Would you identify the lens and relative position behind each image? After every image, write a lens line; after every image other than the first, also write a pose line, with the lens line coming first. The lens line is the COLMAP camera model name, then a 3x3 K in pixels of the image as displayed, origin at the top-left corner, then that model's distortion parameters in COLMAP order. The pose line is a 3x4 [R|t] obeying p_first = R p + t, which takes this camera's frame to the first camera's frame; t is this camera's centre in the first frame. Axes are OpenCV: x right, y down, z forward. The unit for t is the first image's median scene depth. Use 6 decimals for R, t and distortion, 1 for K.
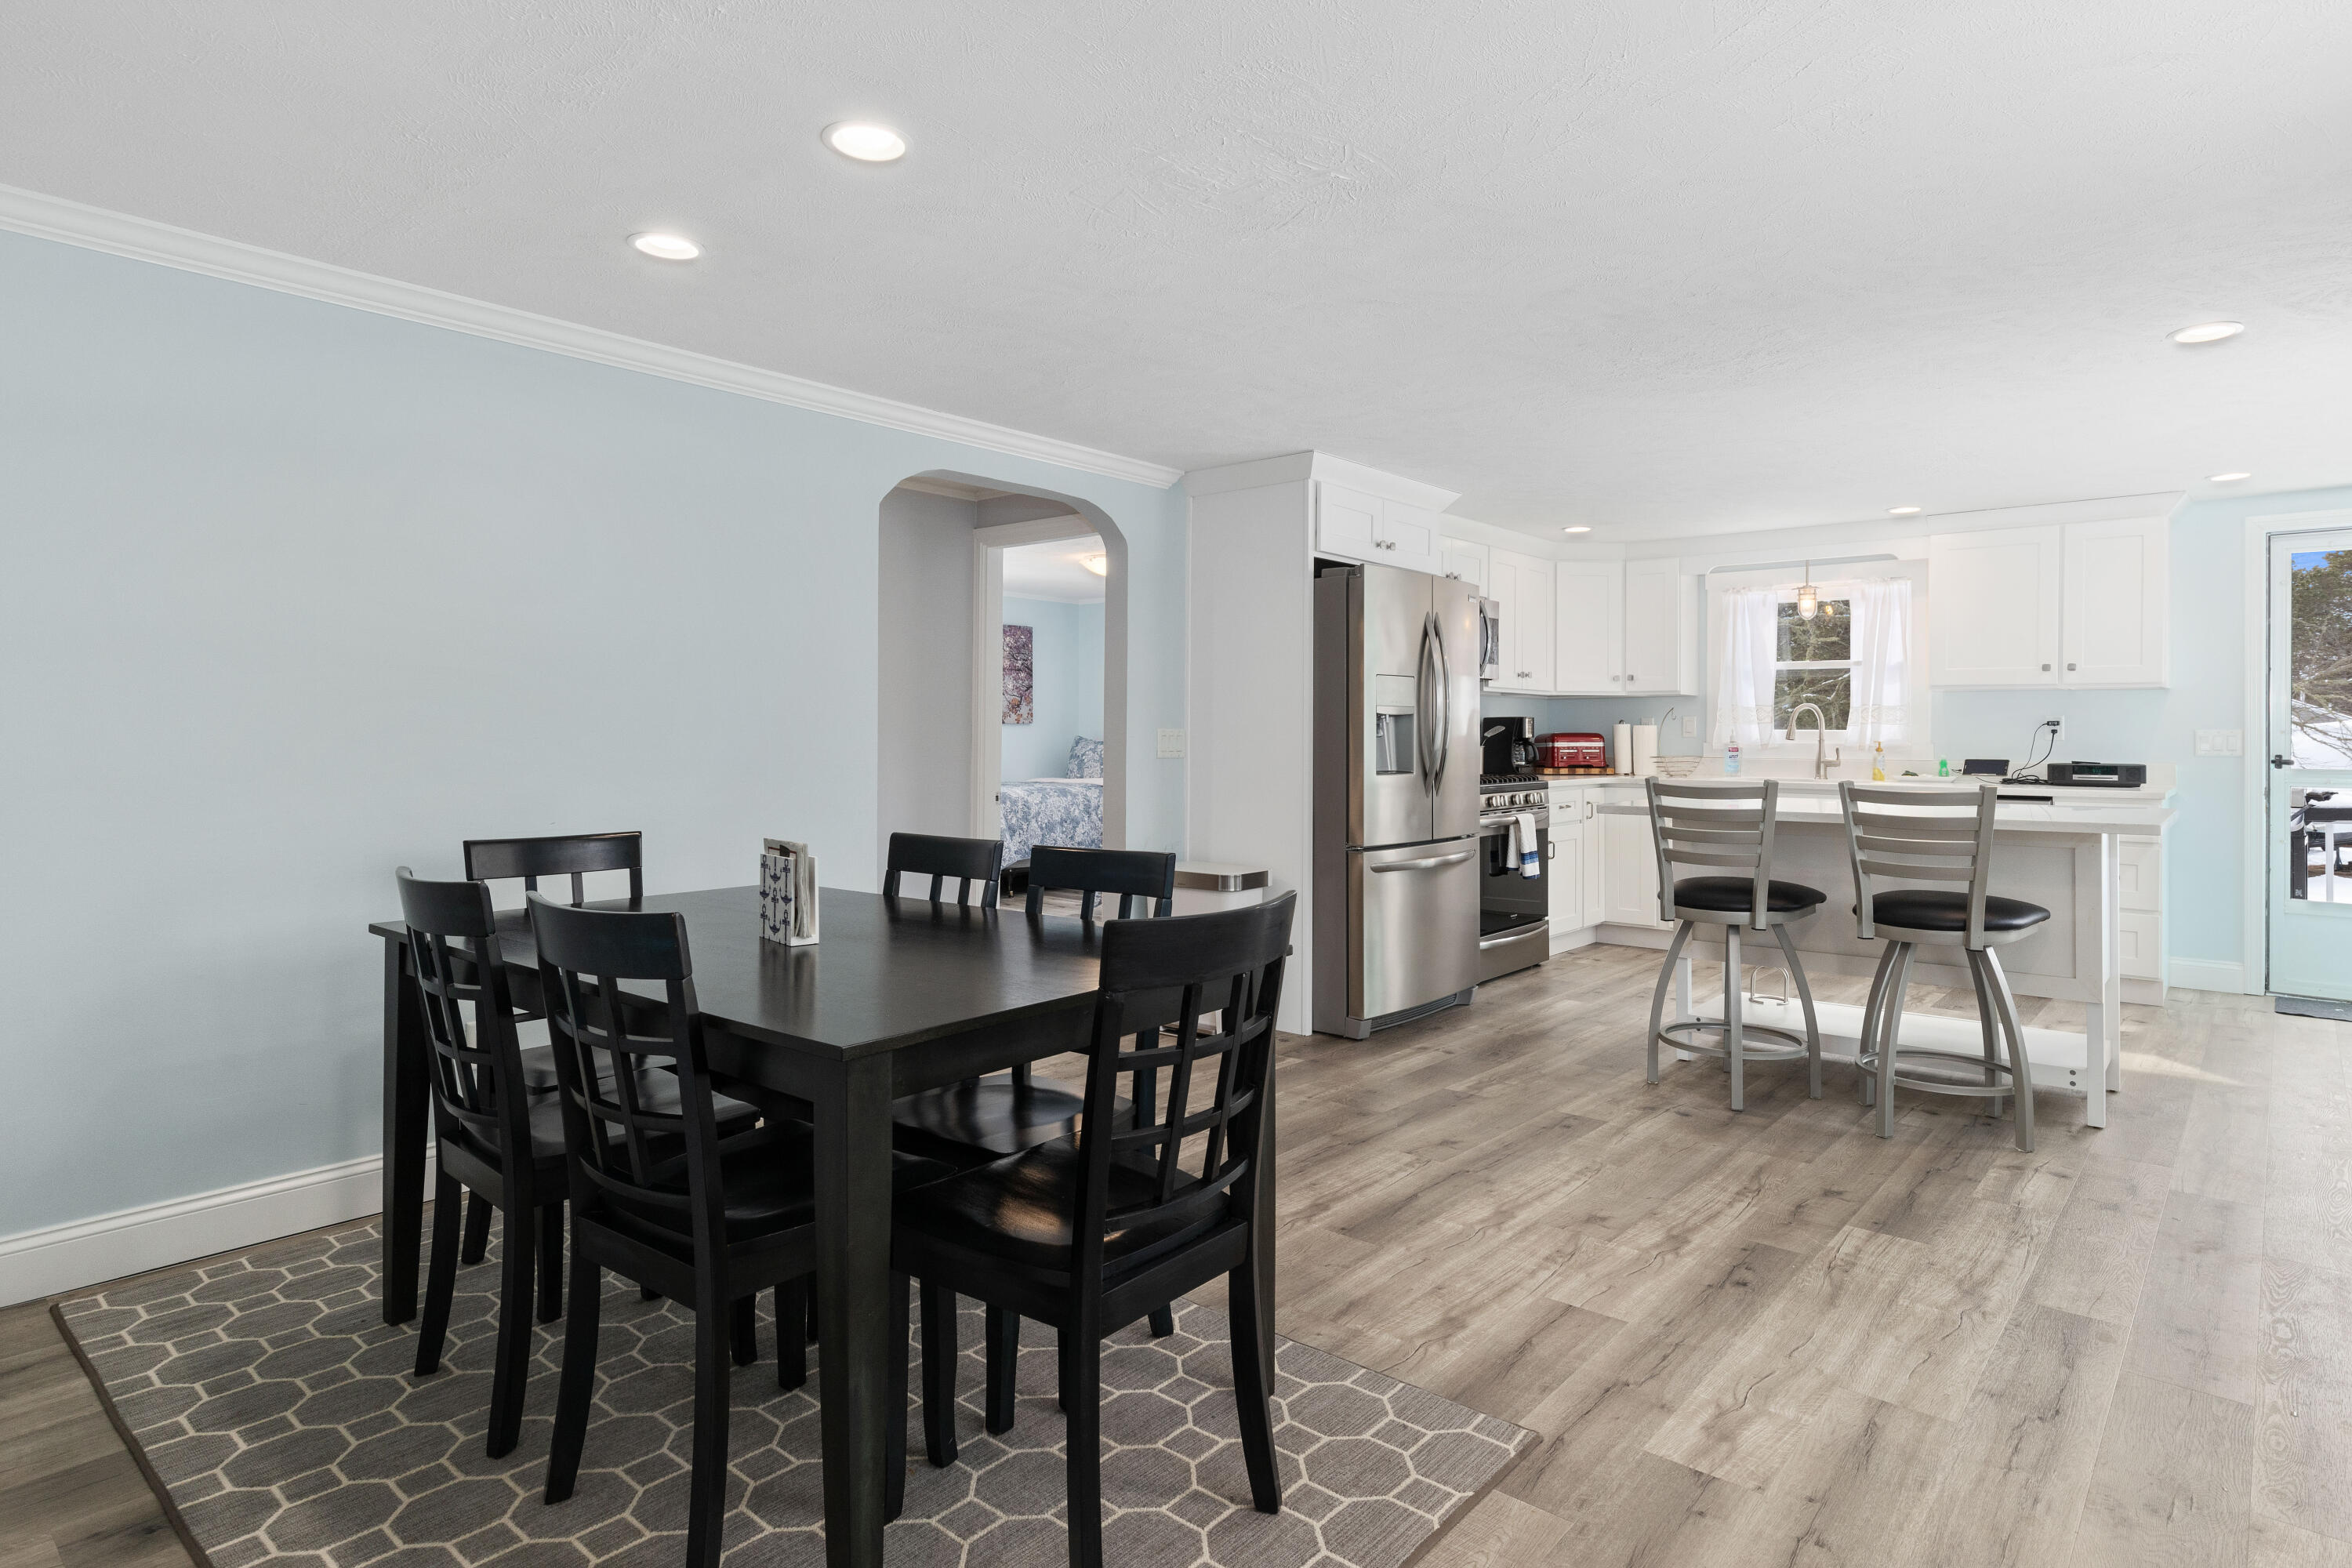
lens RADIAL K [[1279.3, 0, 1182.6], [0, 1279.3, 735.3], [0, 0, 1]] dist [-0.002674, -0.000125]
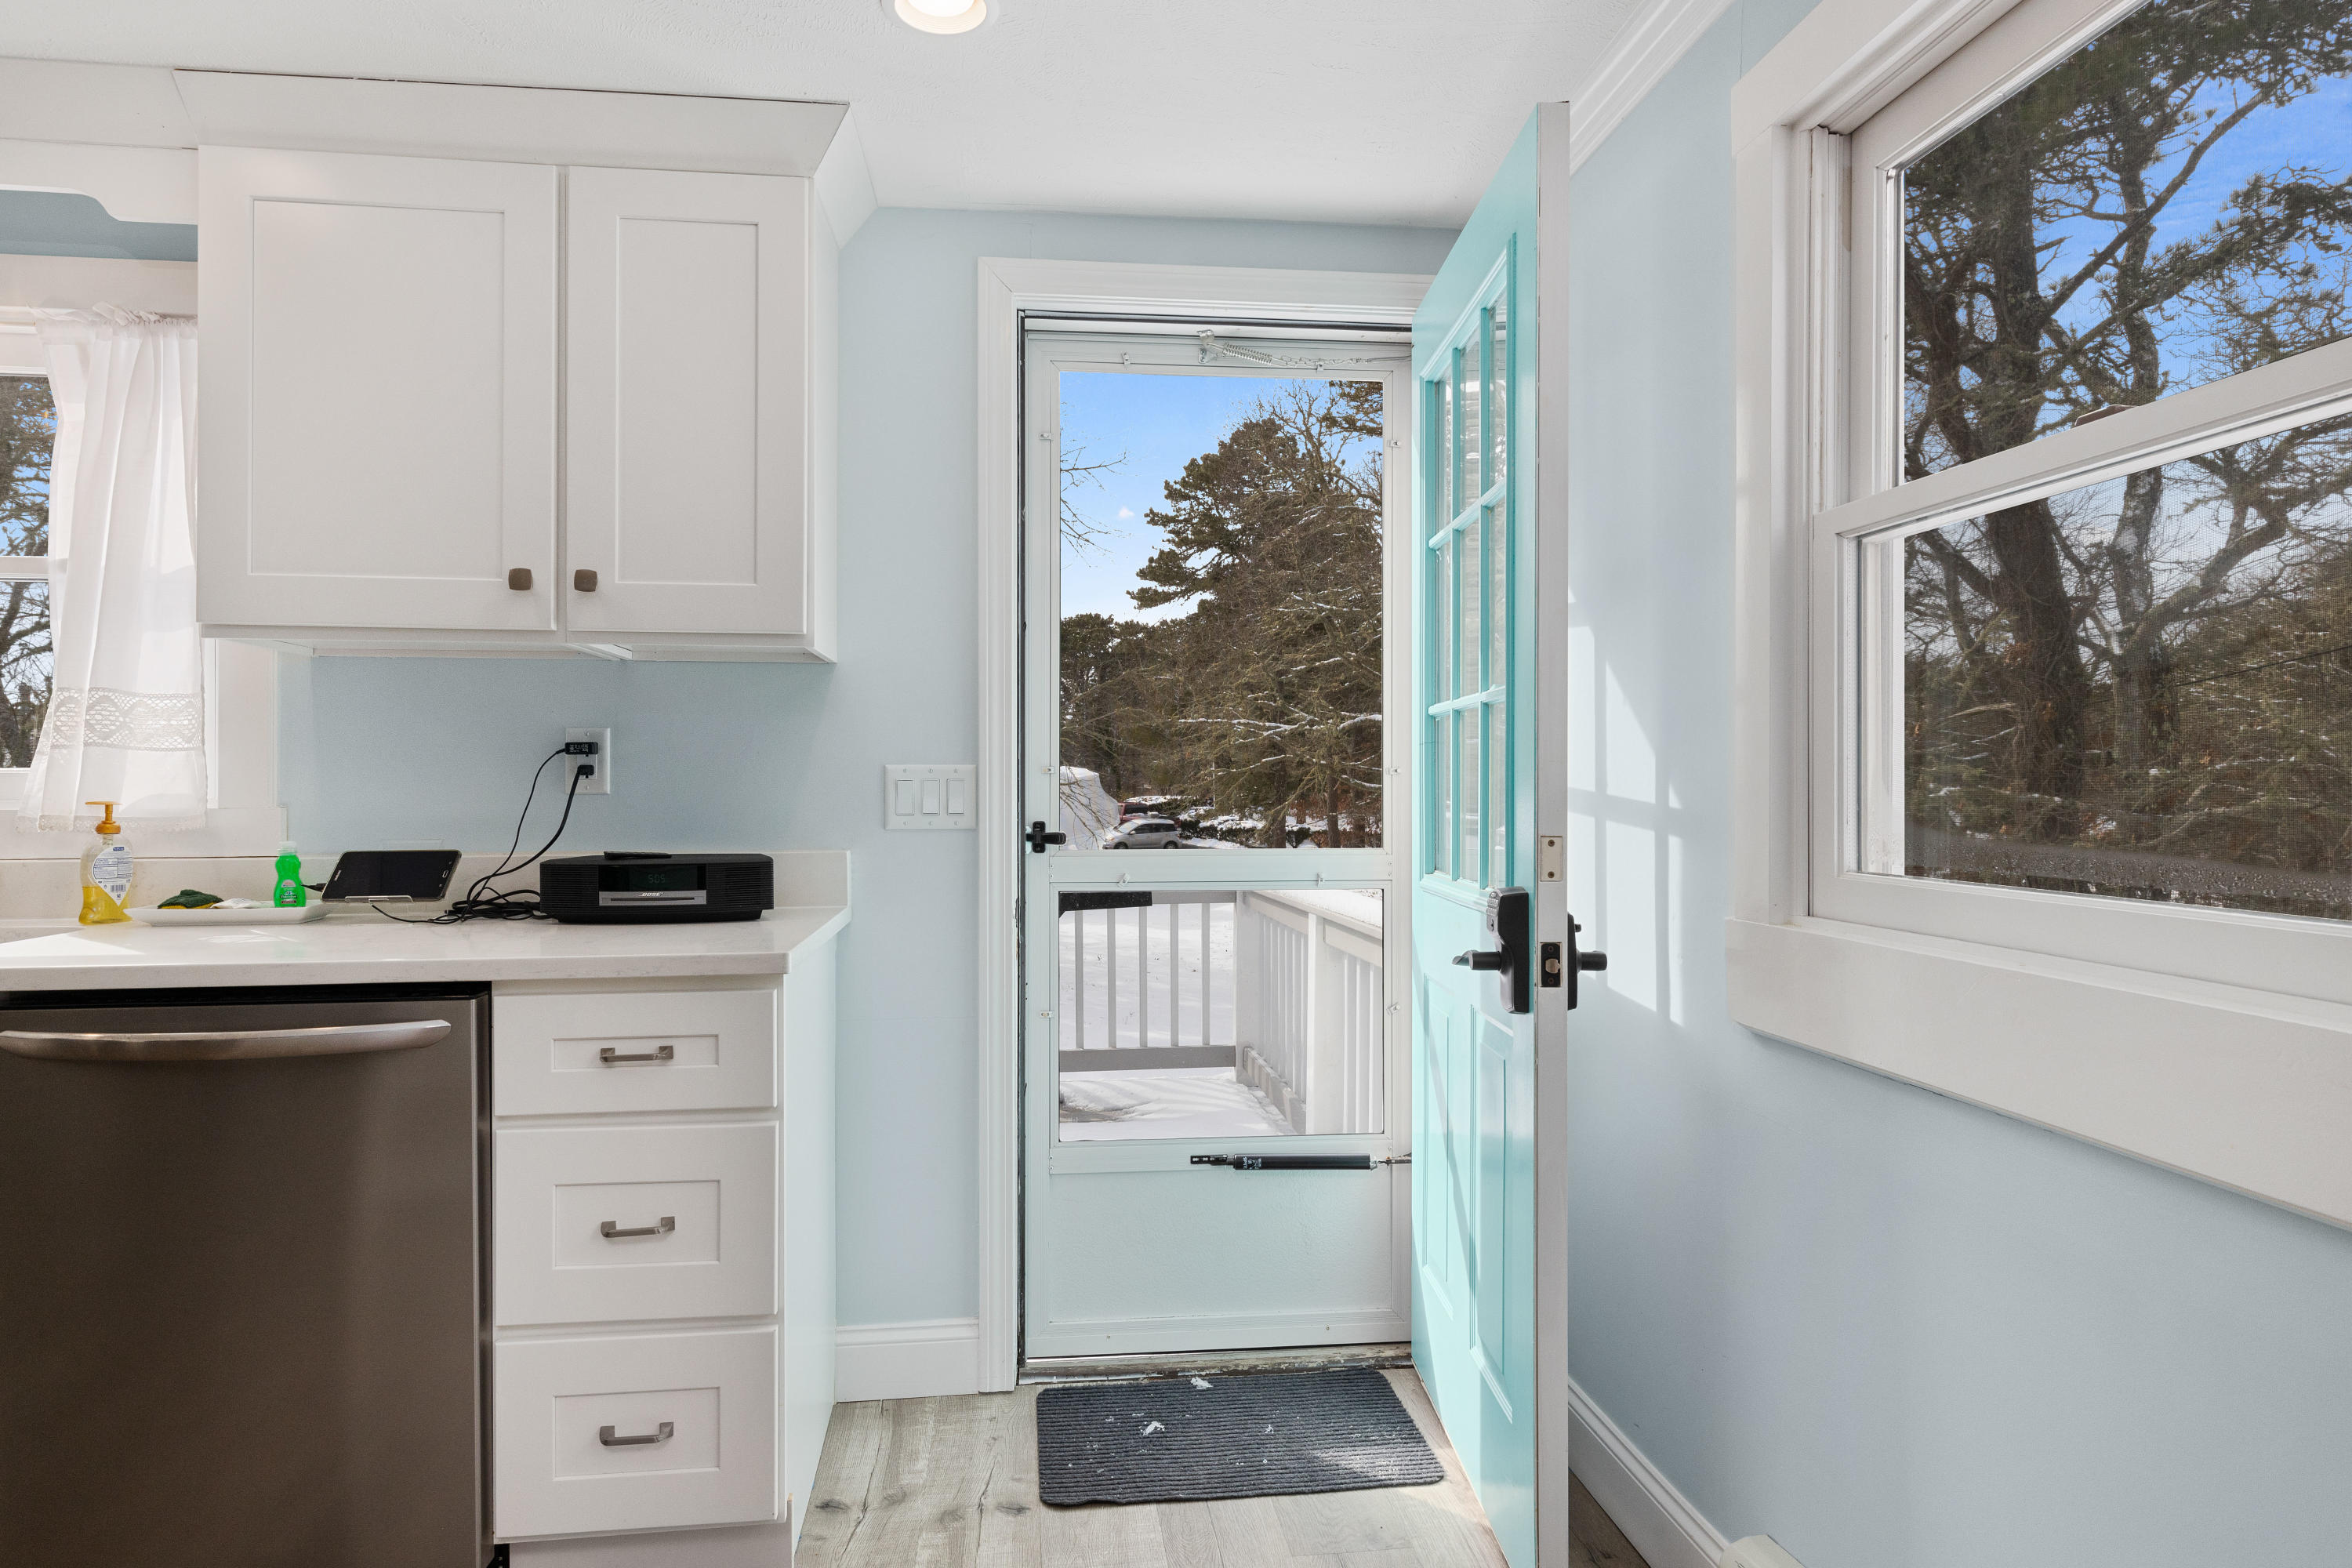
lens RADIAL K [[1336.4, 0, 1164.6], [0, 1336.4, 781.4], [0, 0, 1]] dist [0.005951, 0.000640]
pose [[0.672679, -0.005386, 0.739915, 0.460033], [0.007046, 0.999975, 0.000874, 0.001059], [-0.739901, 0.004625, 0.672700, 0.553905]]
